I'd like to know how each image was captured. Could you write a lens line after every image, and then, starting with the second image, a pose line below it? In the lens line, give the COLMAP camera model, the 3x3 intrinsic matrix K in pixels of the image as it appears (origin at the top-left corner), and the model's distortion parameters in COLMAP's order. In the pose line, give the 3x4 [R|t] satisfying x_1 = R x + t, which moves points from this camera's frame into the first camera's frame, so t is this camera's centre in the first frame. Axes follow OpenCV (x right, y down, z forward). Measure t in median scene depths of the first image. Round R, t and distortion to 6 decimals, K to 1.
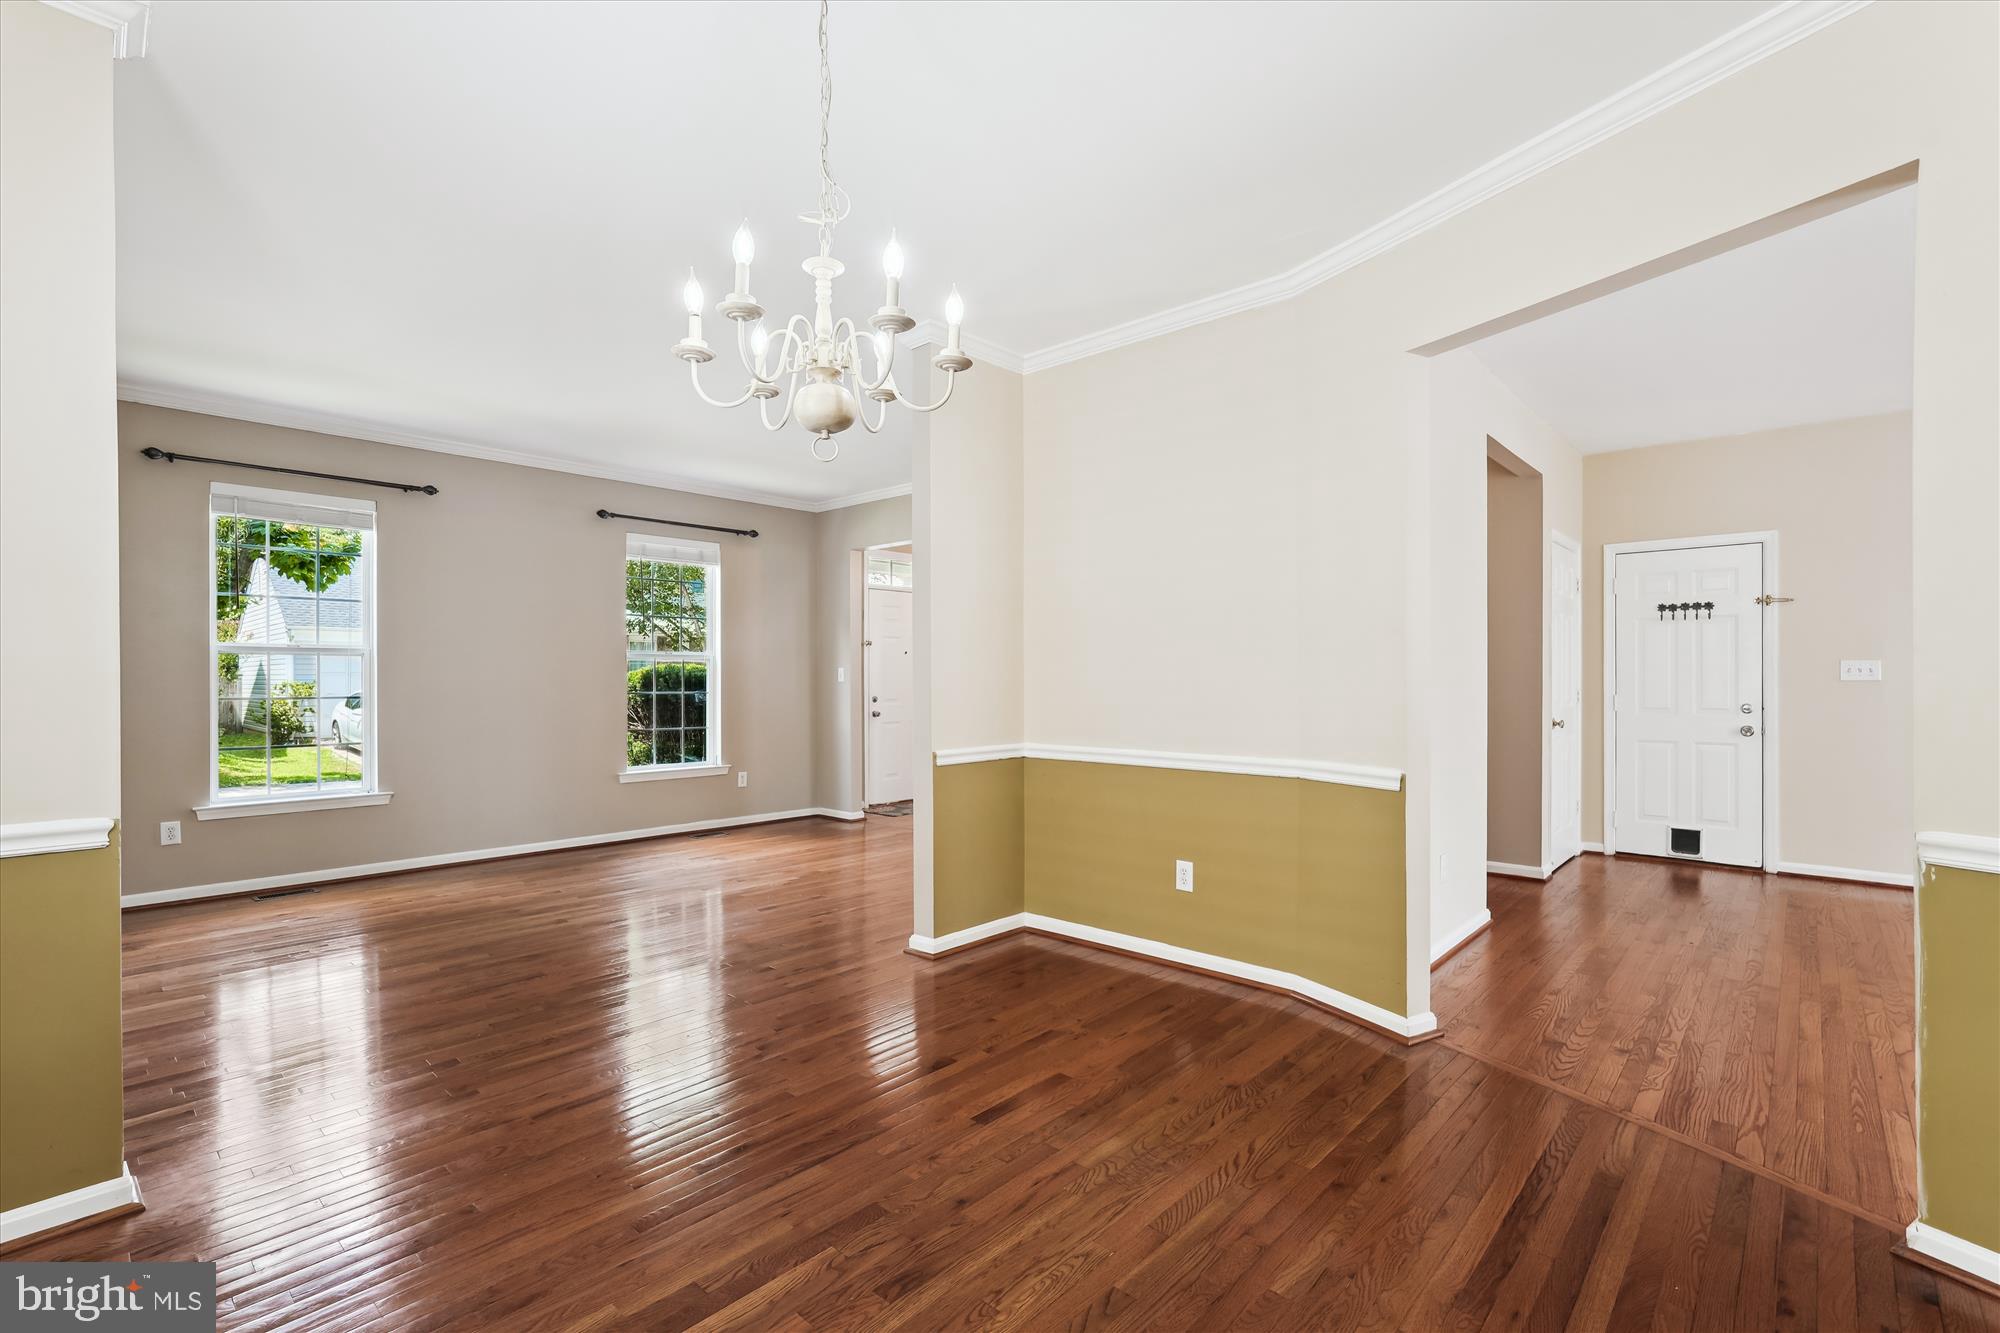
lens RADIAL K [[875.2, 0, 991.8], [0, 875.2, 681.3], [0, 0, 1]] dist [-0.002050, -0.000147]
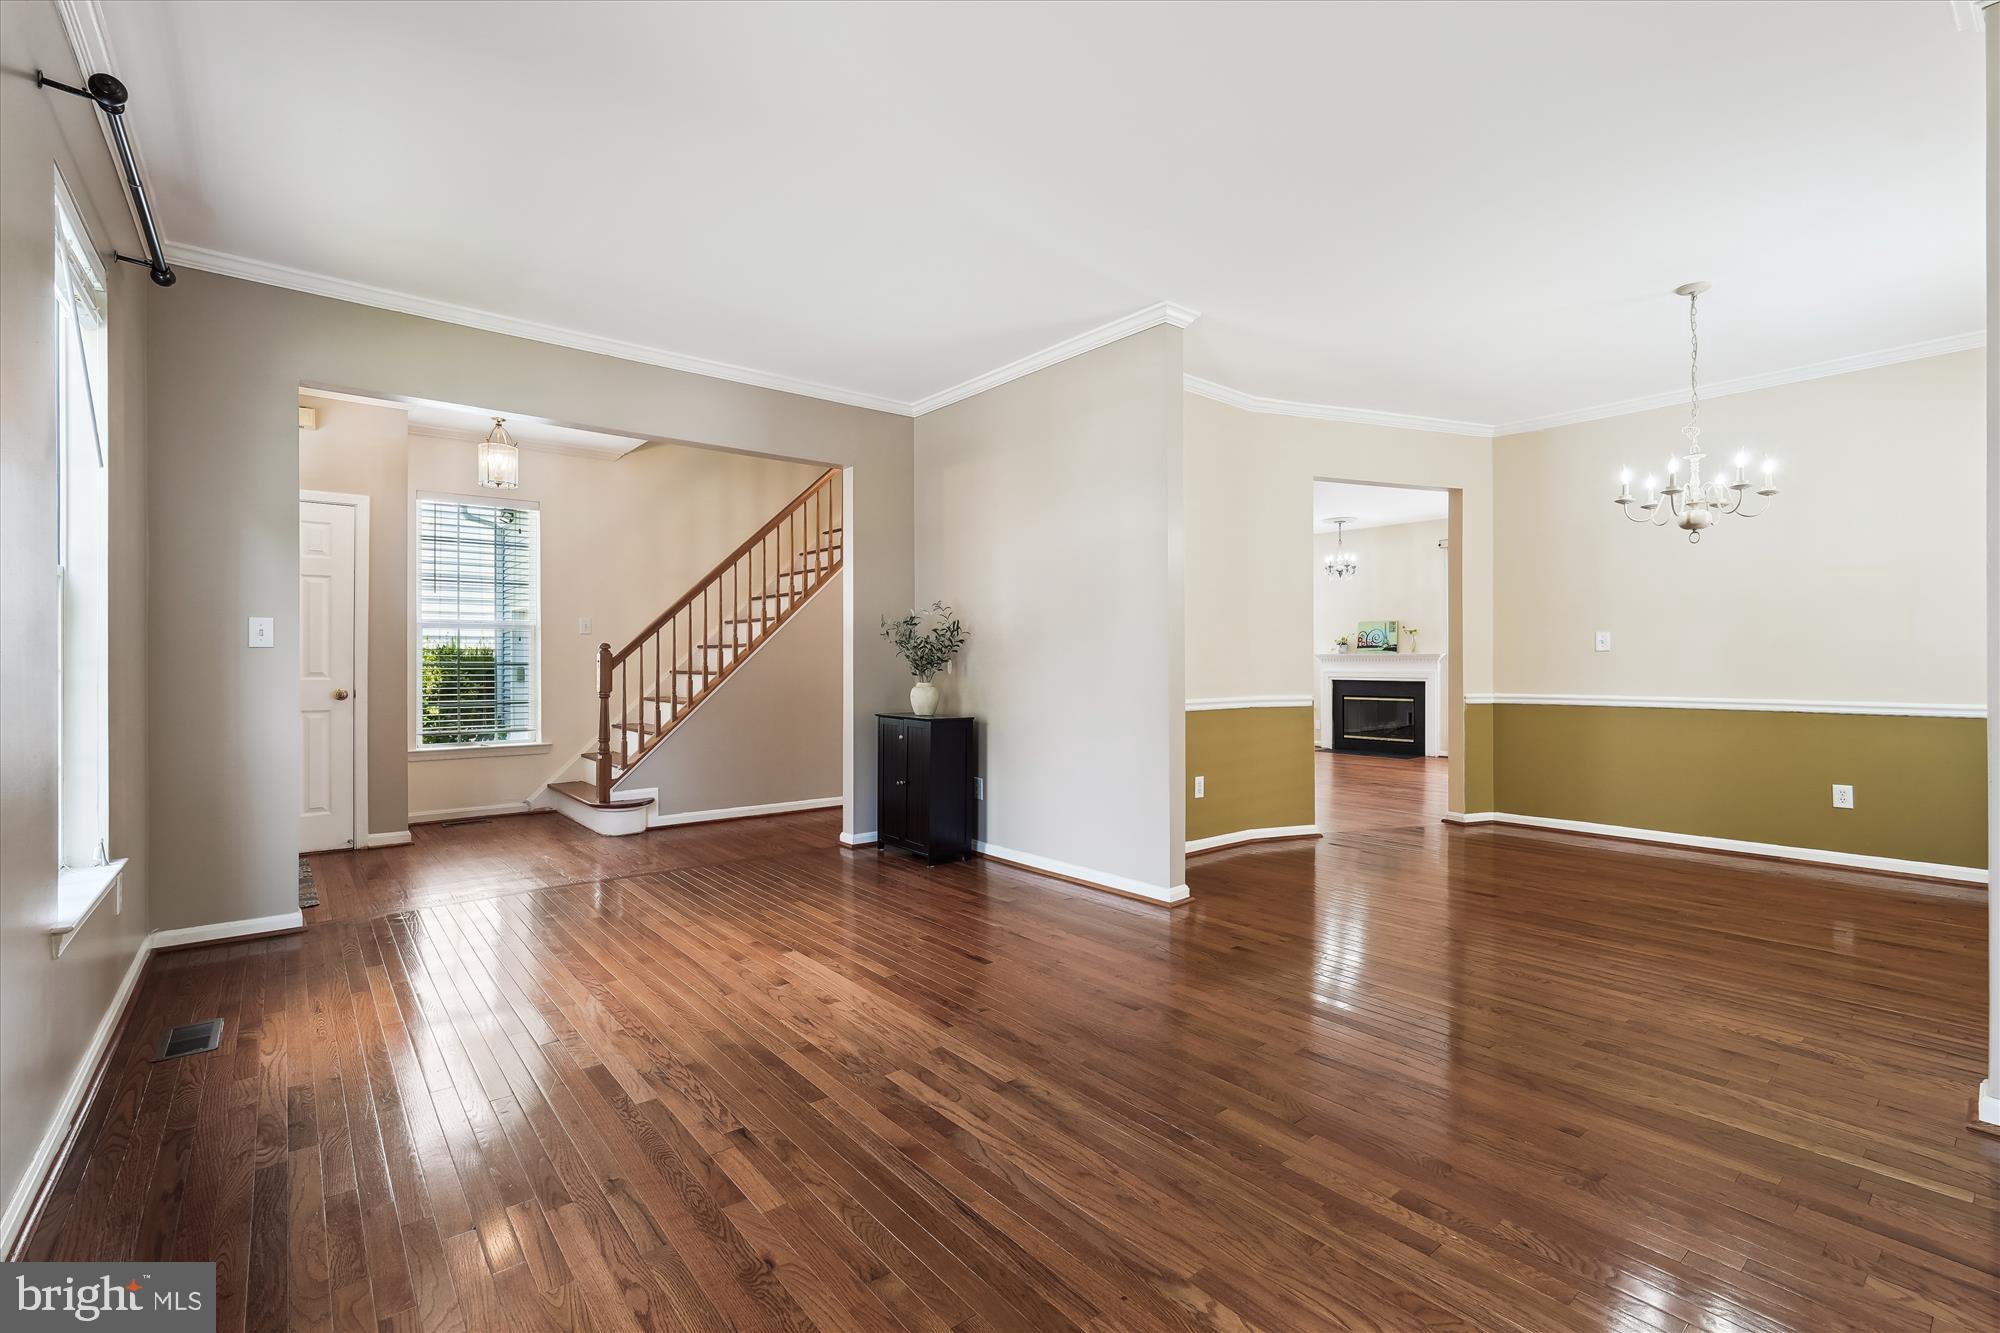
lens RADIAL K [[894.6, 0, 999.8], [0, 894.6, 658.1], [0, 0, 1]] dist [-0.002877, -0.000156]
pose [[0.131241, 0.005169, 0.991337, -1.569169], [0.005848, 0.999965, -0.005988, 0.029665], [-0.991333, 0.006583, 0.131206, 1.426121]]
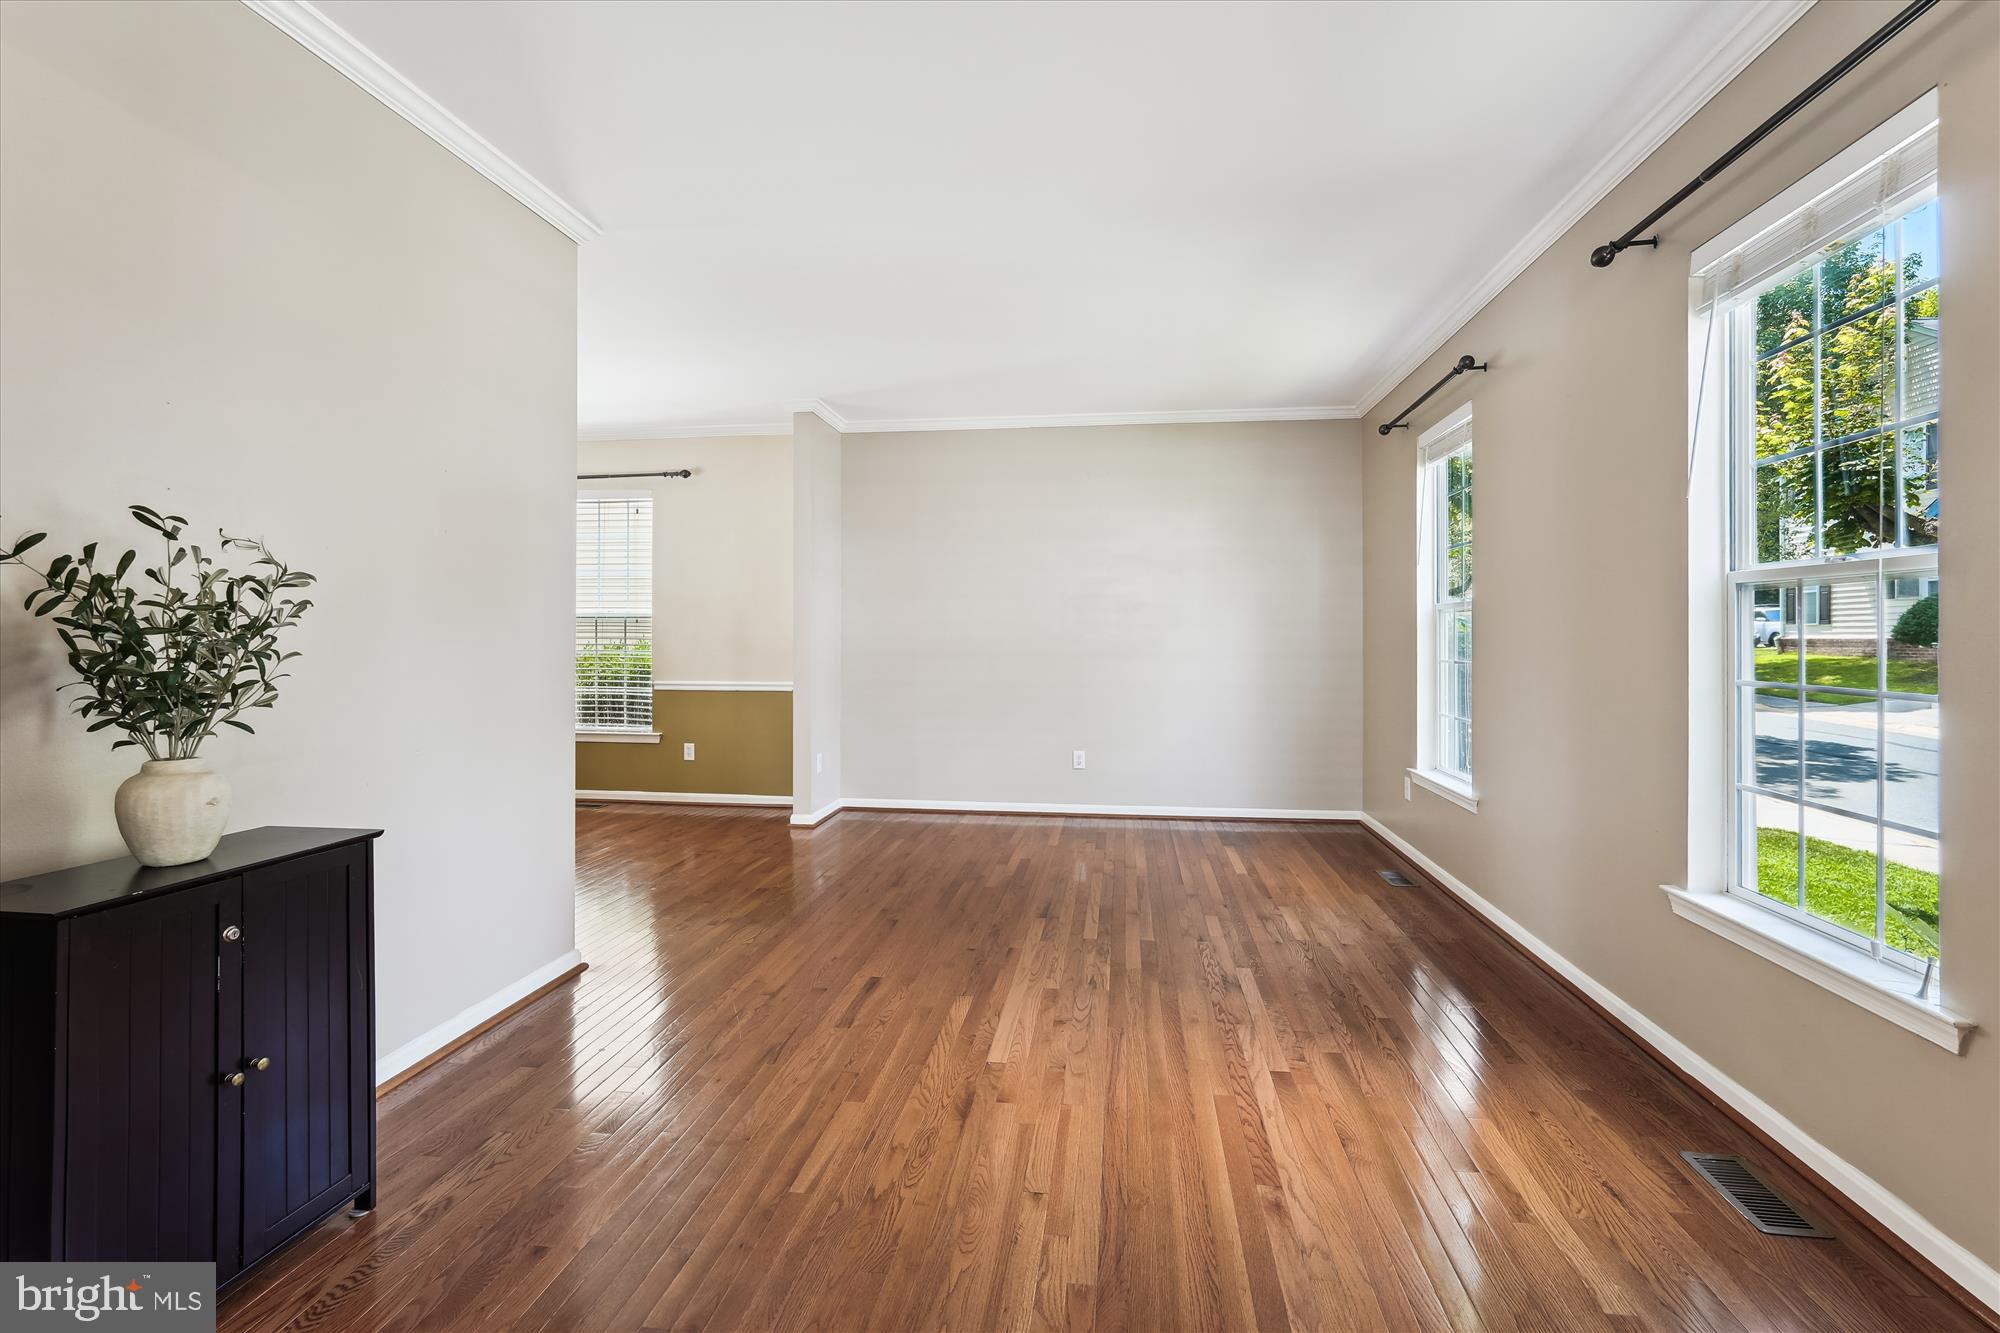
lens RADIAL K [[894.6, 0, 999.8], [0, 894.6, 658.1], [0, 0, 1]] dist [-0.002877, -0.000156]
pose [[-0.814498, 0.017552, -0.579901, 0.126355], [-0.001059, 0.999496, 0.031739, -0.021172], [0.580166, 0.026466, -0.814068, 2.611463]]
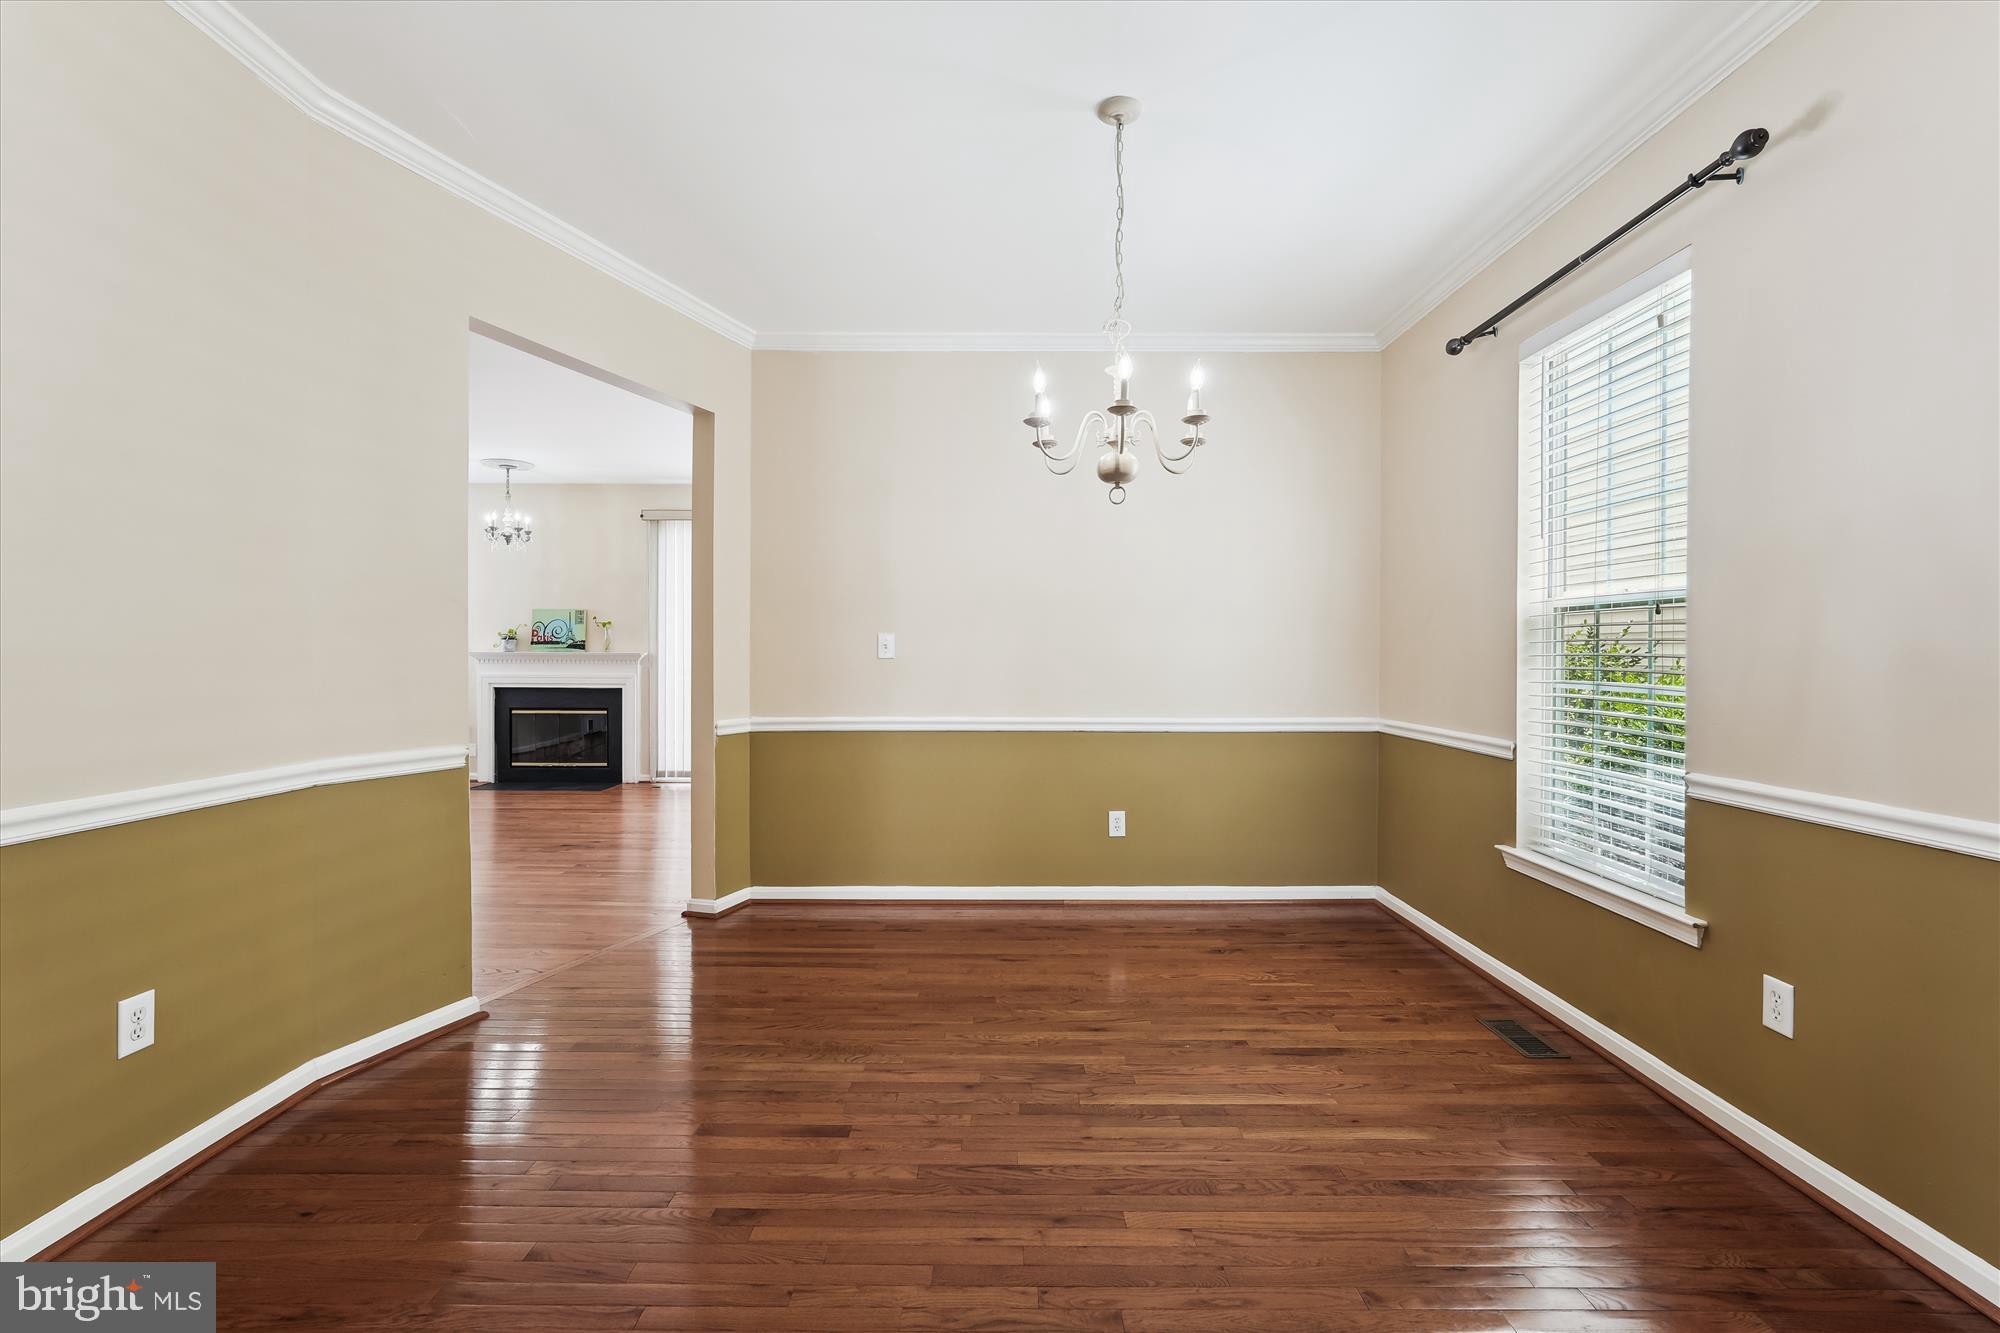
lens RADIAL K [[894.6, 0, 999.8], [0, 894.6, 658.1], [0, 0, 1]] dist [-0.002877, -0.000156]
pose [[-0.678791, -0.004203, 0.734320, -0.665018], [0.001016, 0.999977, 0.006663, -0.000665], [-0.734331, 0.005270, -0.678771, 1.243055]]
